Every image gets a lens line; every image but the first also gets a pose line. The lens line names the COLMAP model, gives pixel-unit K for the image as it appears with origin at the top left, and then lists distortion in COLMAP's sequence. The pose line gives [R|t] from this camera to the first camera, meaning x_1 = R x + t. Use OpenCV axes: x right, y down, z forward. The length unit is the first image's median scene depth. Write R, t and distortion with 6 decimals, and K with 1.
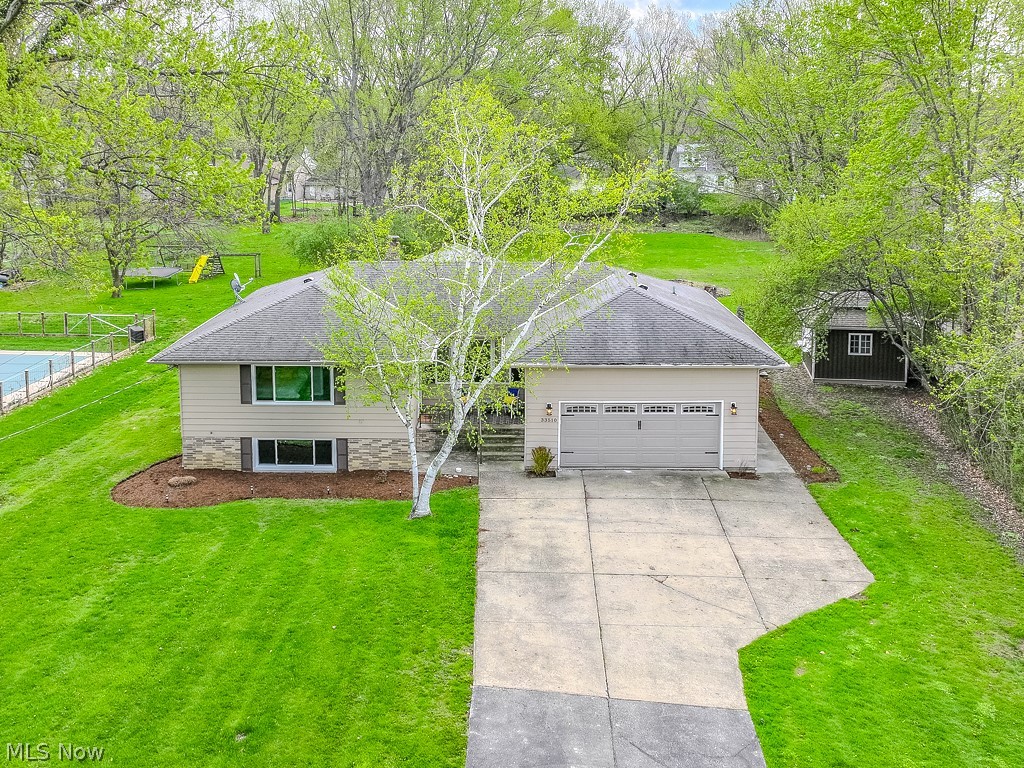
lens RADIAL K [[909.5, 0, 512.0], [0, 909.5, 384.0], [0, 0, 1]] dist [0.005228, -0.009460]
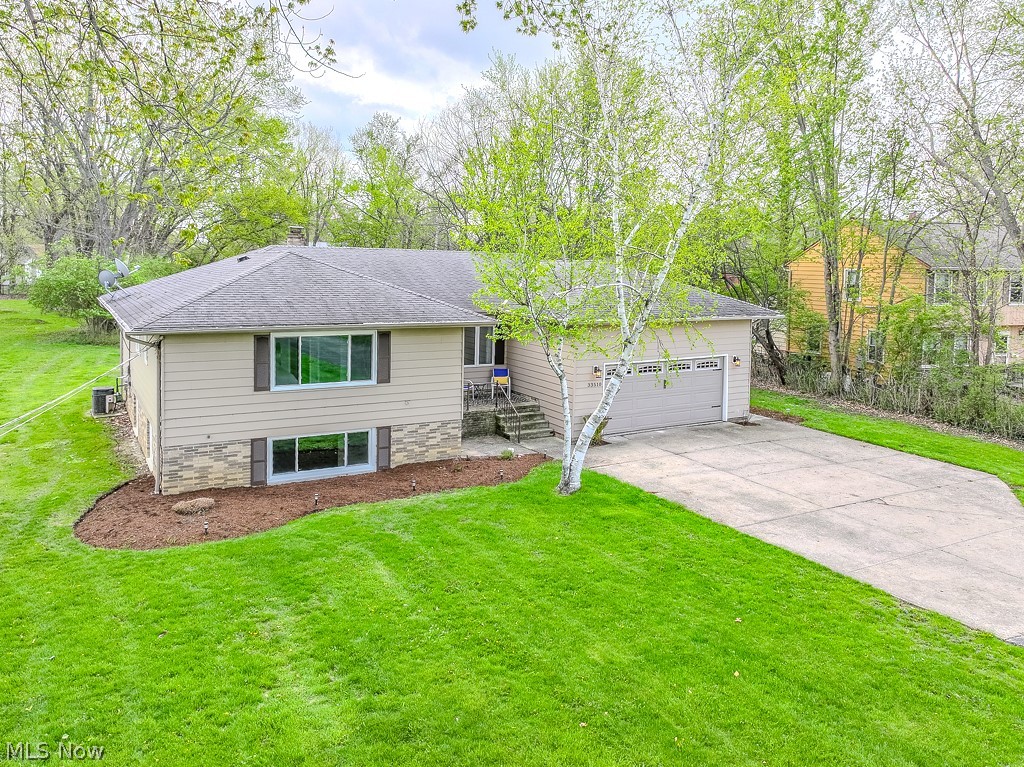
lens RADIAL K [[710.4, 0, 512.0], [0, 710.4, 383.5], [0, 0, 1]] dist [0.000258, 0.000556]
pose [[0.871852, -0.071520, 0.484519, -0.499447], [0.110678, 0.992460, -0.052659, 0.086858], [-0.477099, 0.099537, 0.873194, 0.514094]]
